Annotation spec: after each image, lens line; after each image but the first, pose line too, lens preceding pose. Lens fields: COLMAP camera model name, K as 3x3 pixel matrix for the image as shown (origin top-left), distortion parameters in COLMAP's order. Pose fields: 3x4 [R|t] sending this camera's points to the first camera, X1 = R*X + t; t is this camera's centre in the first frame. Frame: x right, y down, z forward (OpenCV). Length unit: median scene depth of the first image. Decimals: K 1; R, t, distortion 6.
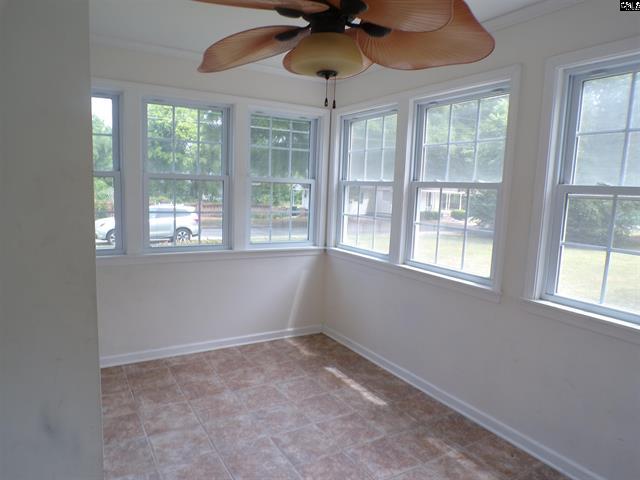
lens RADIAL K [[430.4, 0, 320.0], [0, 430.4, 240.0], [0, 0, 1]] dist [-0.053885, 0.001386]
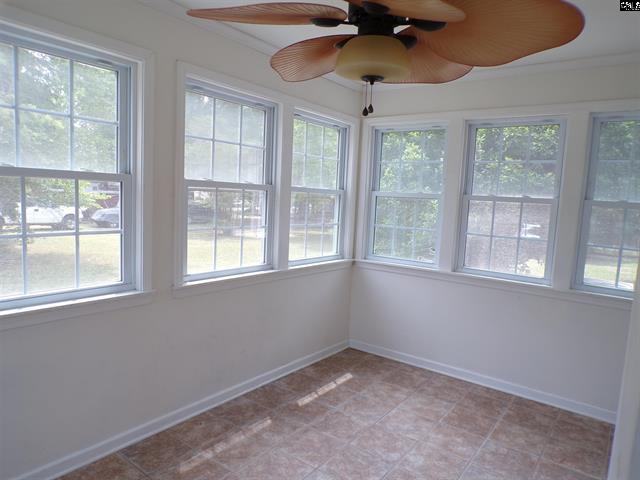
lens RADIAL K [[432.7, 0, 320.0], [0, 432.7, 240.0], [0, 0, 1]] dist [0.004521, -0.000220]
pose [[-0.369122, -0.150297, 0.917148, -0.668816], [0.053947, 0.981708, 0.182588, -0.164515], [-0.927814, 0.116875, -0.354262, 1.107025]]
